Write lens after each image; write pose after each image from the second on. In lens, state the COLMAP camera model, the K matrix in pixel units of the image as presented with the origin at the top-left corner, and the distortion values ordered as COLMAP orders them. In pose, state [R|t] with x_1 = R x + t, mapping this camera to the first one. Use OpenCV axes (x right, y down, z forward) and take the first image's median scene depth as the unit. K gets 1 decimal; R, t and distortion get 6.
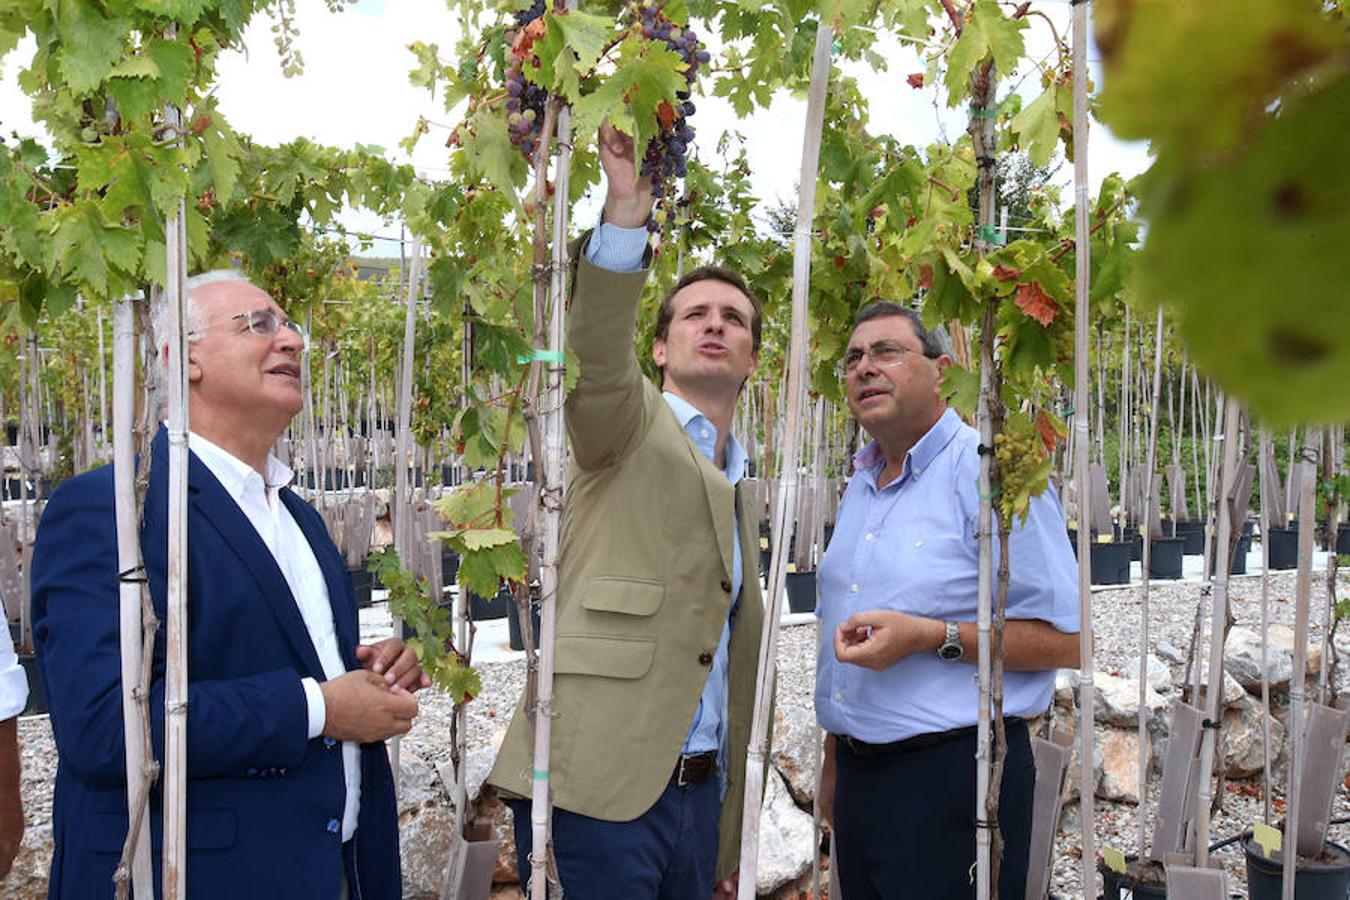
lens RADIAL K [[1125.7, 0, 652.9], [0, 1125.7, 415.8], [0, 0, 1]] dist [-0.022349, 0.090221]
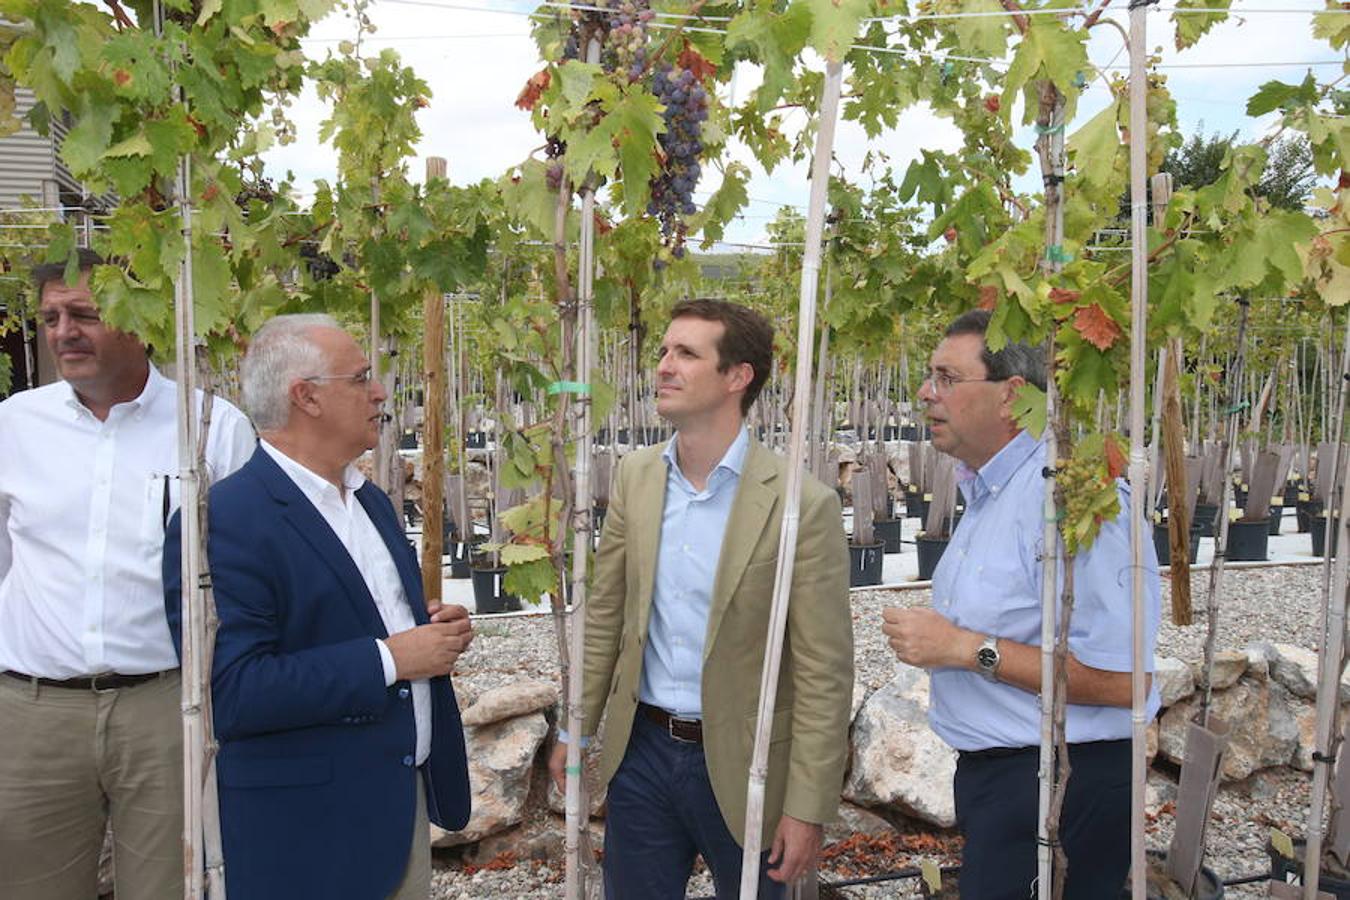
lens RADIAL K [[939.5, 0, 677.3], [0, 939.5, 423.2], [0, 0, 1]] dist [-0.028748, 0.049638]
pose [[0.972026, 0.013744, -0.234472, 0.125721], [-0.005352, 0.999323, 0.036391, -0.030817], [0.234814, -0.034118, 0.971441, 0.092120]]
